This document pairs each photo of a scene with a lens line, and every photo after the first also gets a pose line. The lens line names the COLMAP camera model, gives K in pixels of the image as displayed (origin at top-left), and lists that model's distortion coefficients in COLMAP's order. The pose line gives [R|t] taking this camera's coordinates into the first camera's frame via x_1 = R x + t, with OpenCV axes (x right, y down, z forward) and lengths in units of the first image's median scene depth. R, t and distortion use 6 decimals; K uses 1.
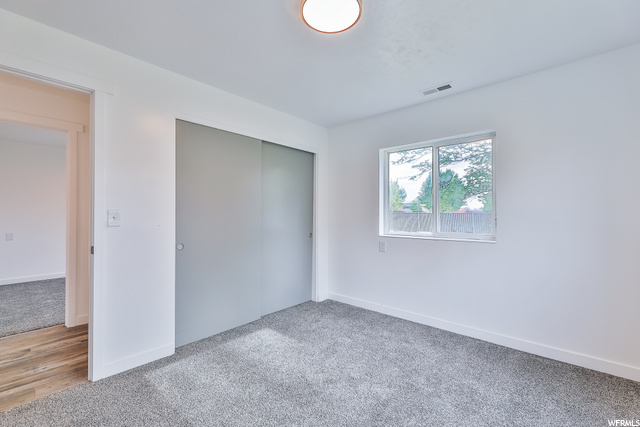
lens RADIAL K [[274.0, 0, 322.1], [0, 274.0, 216.0], [0, 0, 1]] dist [0.010034, -0.000307]
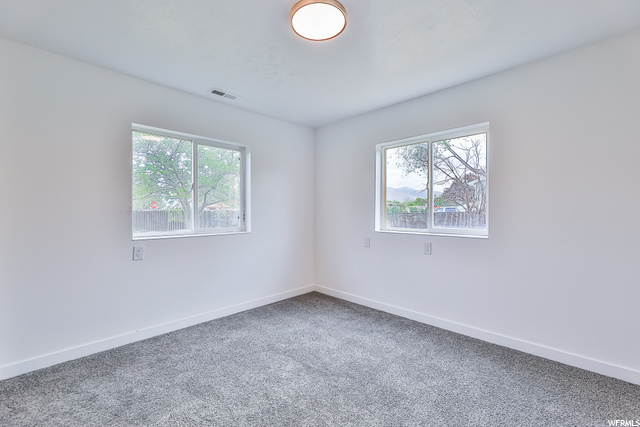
lens RADIAL K [[282.5, 0, 310.2], [0, 282.5, 213.5], [0, 0, 1]] dist [-0.014107, -0.000152]
pose [[0.064025, -0.011378, 0.997883, -0.680663], [0.008147, 0.999908, 0.010879, -0.004691], [-0.997915, 0.007433, 0.064111, 0.615414]]
